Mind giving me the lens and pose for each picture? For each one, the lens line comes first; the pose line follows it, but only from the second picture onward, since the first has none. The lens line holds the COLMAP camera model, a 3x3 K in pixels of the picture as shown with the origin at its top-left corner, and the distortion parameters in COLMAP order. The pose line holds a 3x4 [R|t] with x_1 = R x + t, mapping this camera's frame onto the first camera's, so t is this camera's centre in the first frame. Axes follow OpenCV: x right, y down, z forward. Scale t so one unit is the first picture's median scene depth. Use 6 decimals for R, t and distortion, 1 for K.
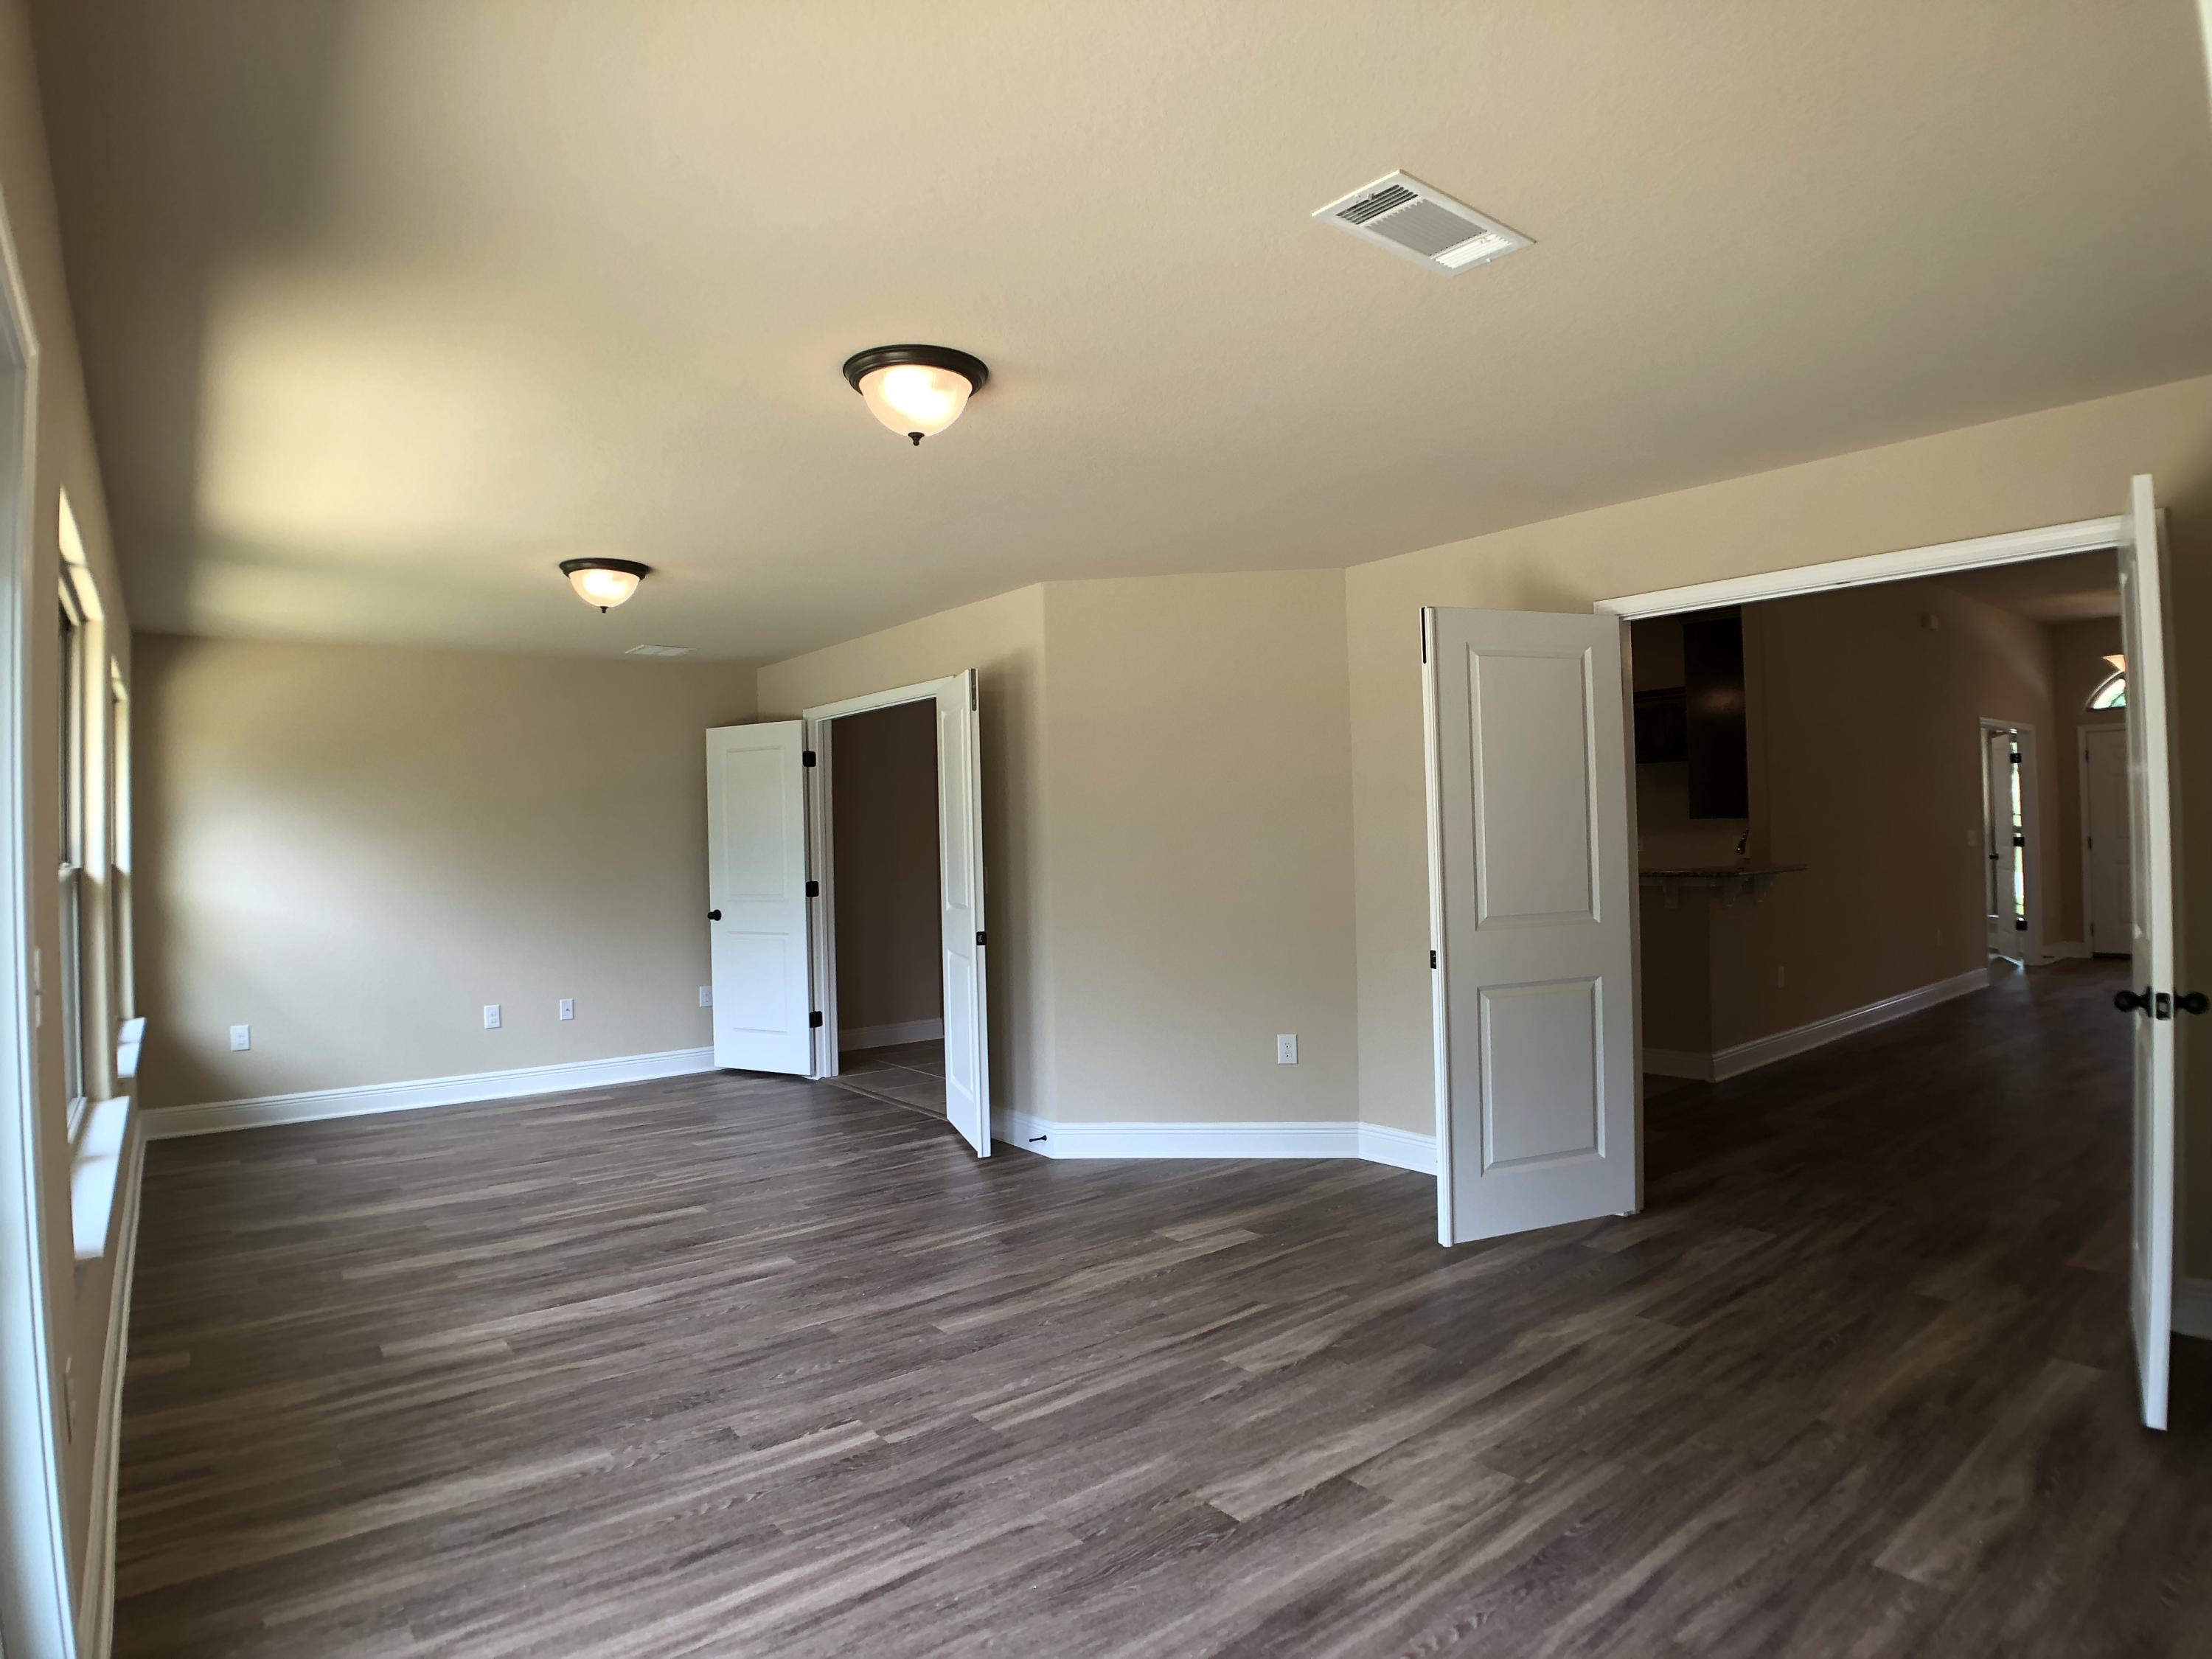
lens RADIAL K [[1243.0, 0, 1111.5], [0, 1243.0, 816.2], [0, 0, 1]] dist [-0.107209, 0.023903]
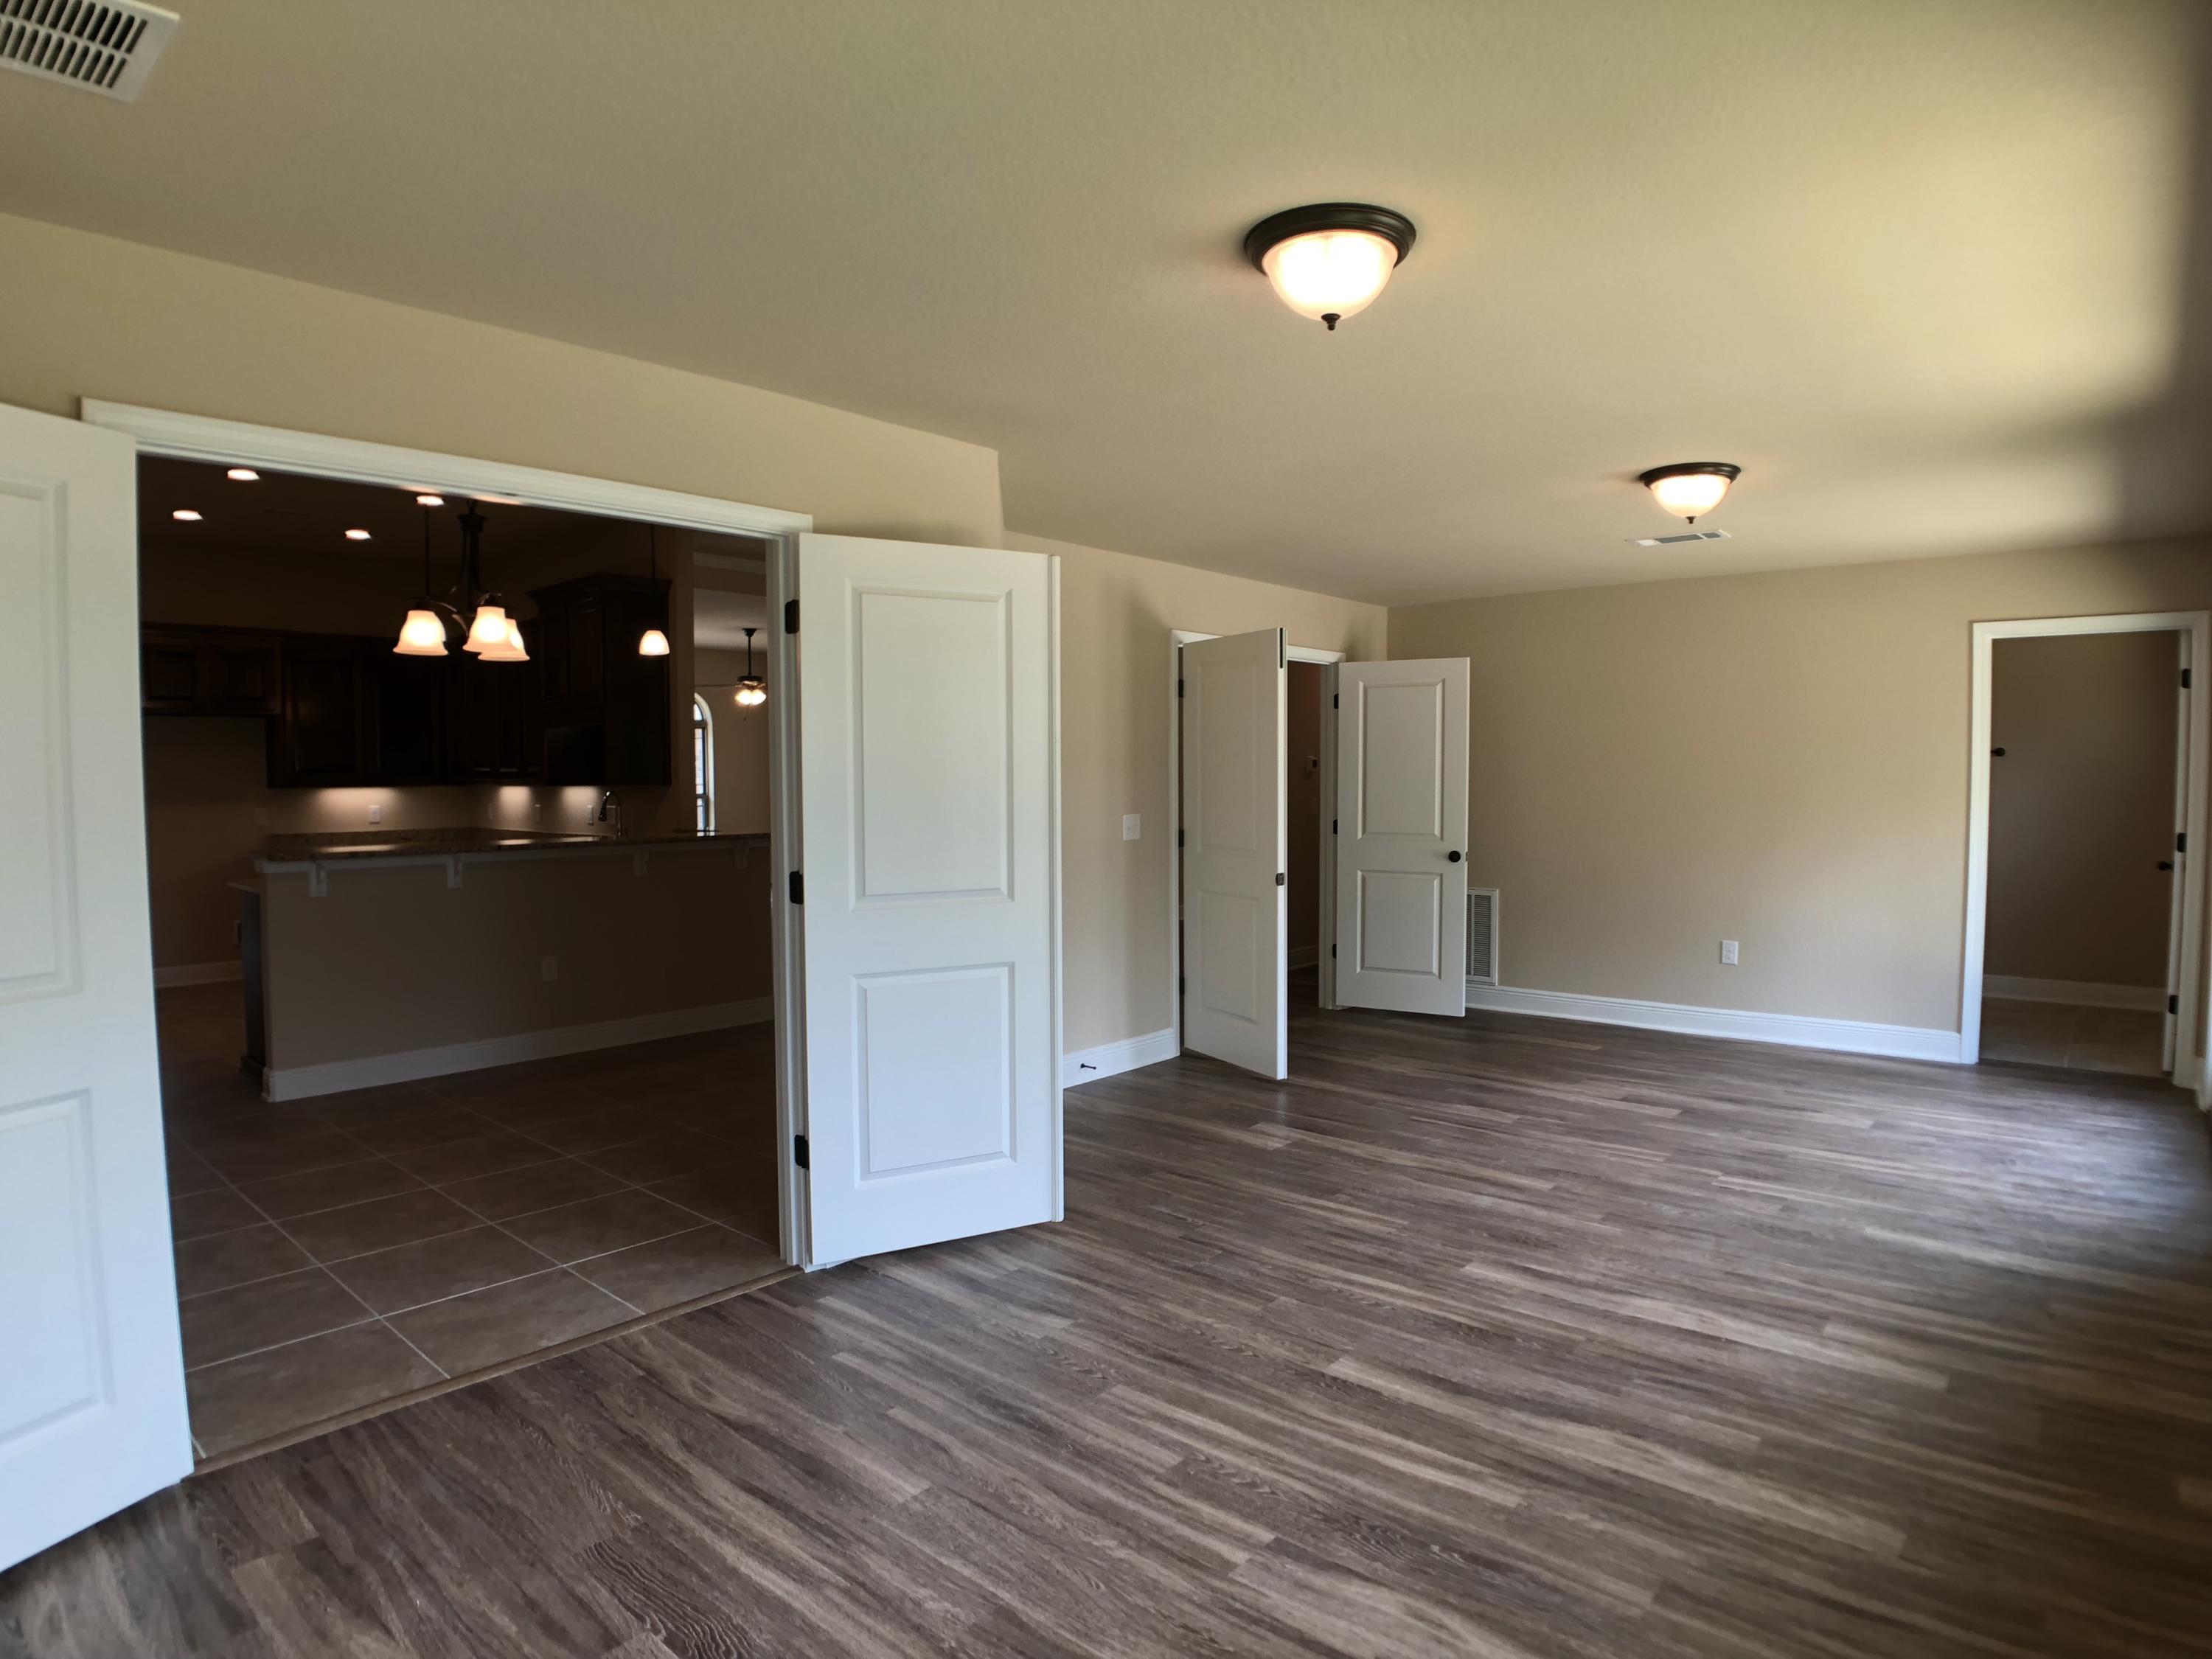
lens RADIAL K [[1243.0, 0, 1107.8], [0, 1243.0, 826.8], [0, 0, 1]] dist [-0.107209, 0.023903]
pose [[-0.173318, -0.020318, 0.984656, -1.297993], [-0.004649, 0.999793, 0.019812, 0.033238], [-0.984855, -0.001144, -0.173377, 1.693141]]
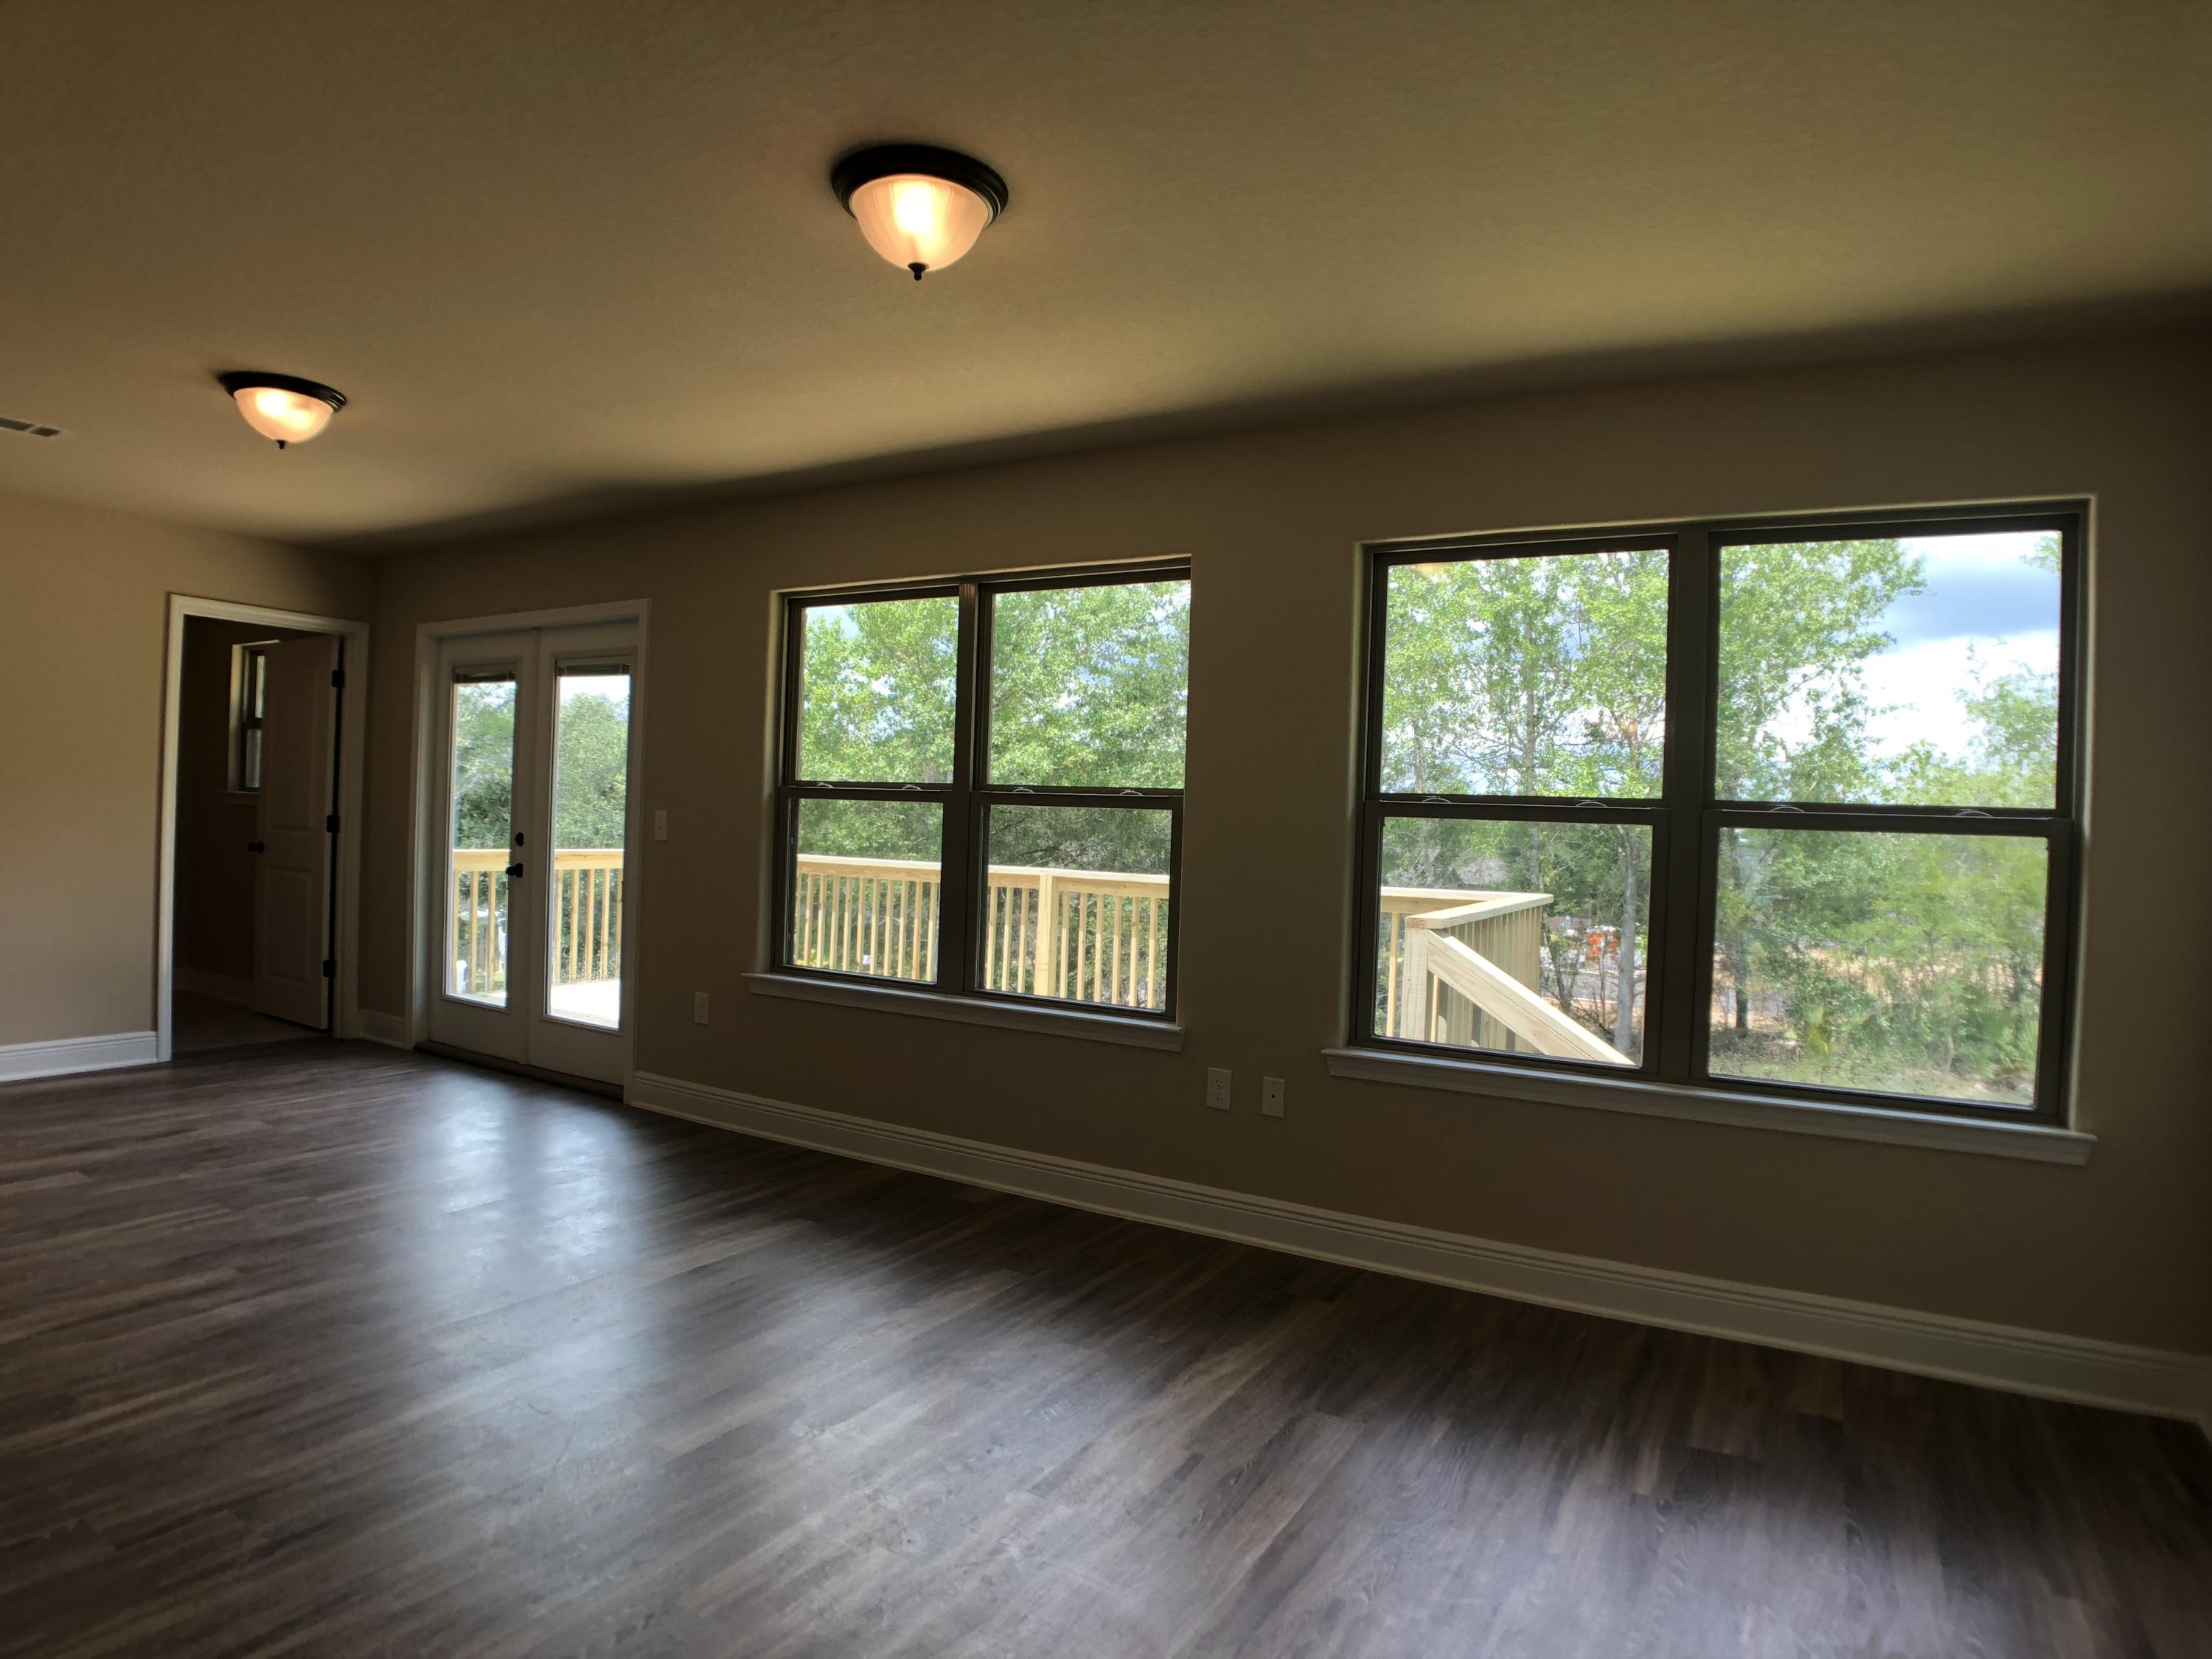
lens RADIAL K [[1243.0, 0, 1107.6], [0, 1243.0, 835.4], [0, 0, 1]] dist [-0.107209, 0.023903]
pose [[-0.942216, 0.004518, -0.334976, -0.489087], [-0.001824, 0.999825, 0.018613, 0.065883], [0.335002, 0.018148, -0.942043, 2.114785]]
